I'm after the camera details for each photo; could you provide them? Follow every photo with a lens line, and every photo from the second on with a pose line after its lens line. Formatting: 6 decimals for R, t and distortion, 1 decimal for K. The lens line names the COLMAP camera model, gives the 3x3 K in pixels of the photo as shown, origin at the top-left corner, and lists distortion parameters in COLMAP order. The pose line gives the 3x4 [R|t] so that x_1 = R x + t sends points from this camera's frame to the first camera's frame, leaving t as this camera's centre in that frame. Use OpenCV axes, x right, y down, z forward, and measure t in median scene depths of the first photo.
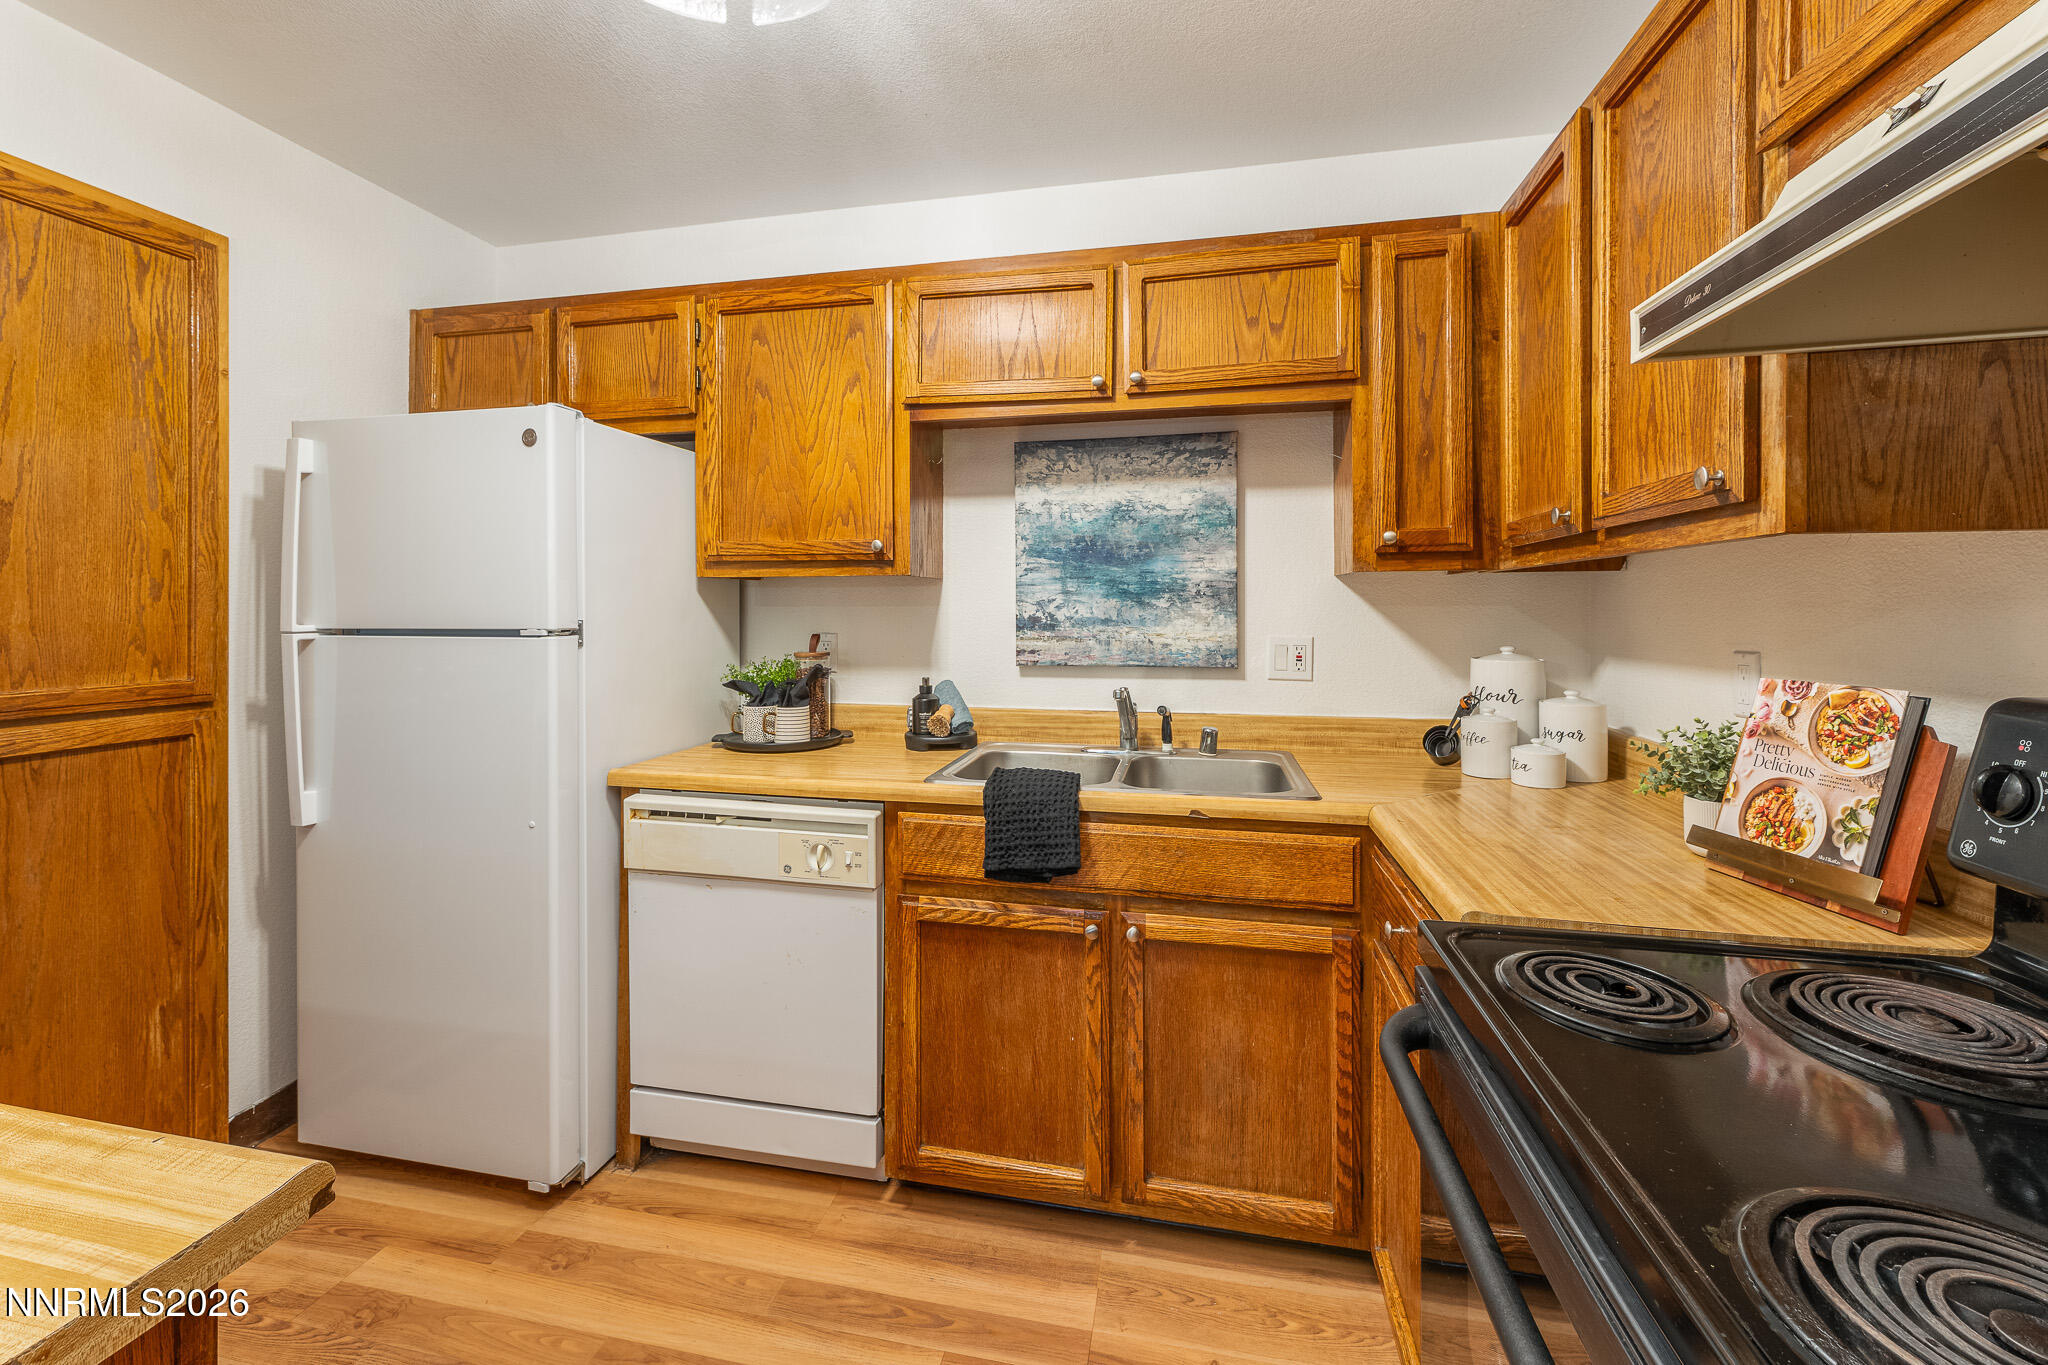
lens RADIAL K [[832.2, 0, 1020.3], [0, 832.2, 620.2], [0, 0, 1]] dist [0.001807, -0.000179]
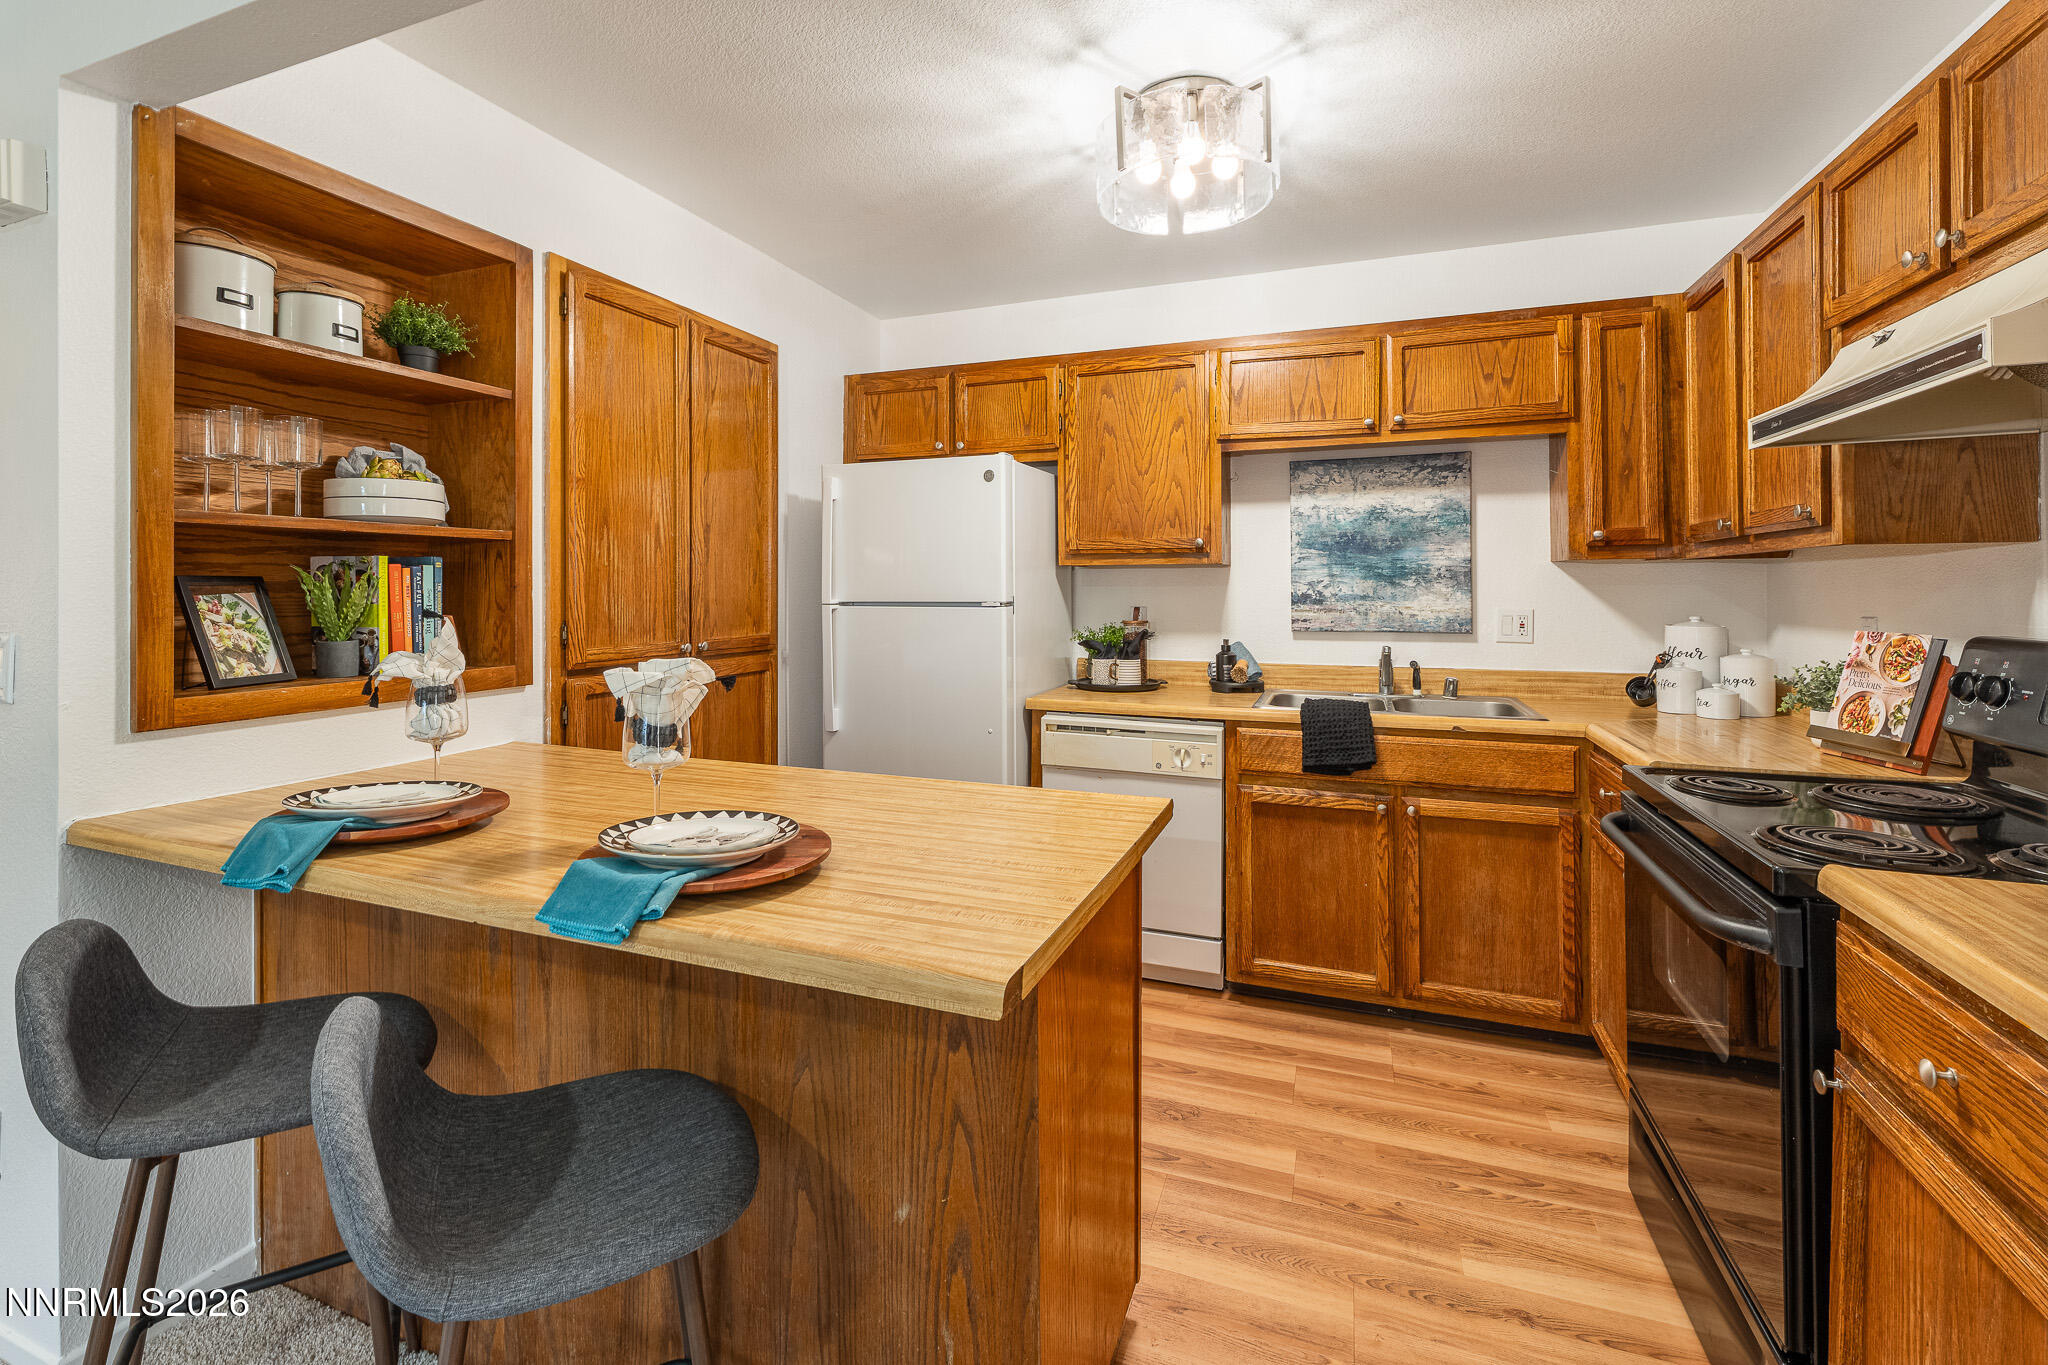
lens RADIAL K [[885.4, 0, 1042.1], [0, 885.4, 588.7], [0, 0, 1]] dist [0.001688, -0.001417]
pose [[0.991245, -0.001453, -0.132029, -0.257832], [-0.000250, 0.999917, -0.012884, 0.007218], [0.132037, 0.012804, 0.991162, -0.536932]]
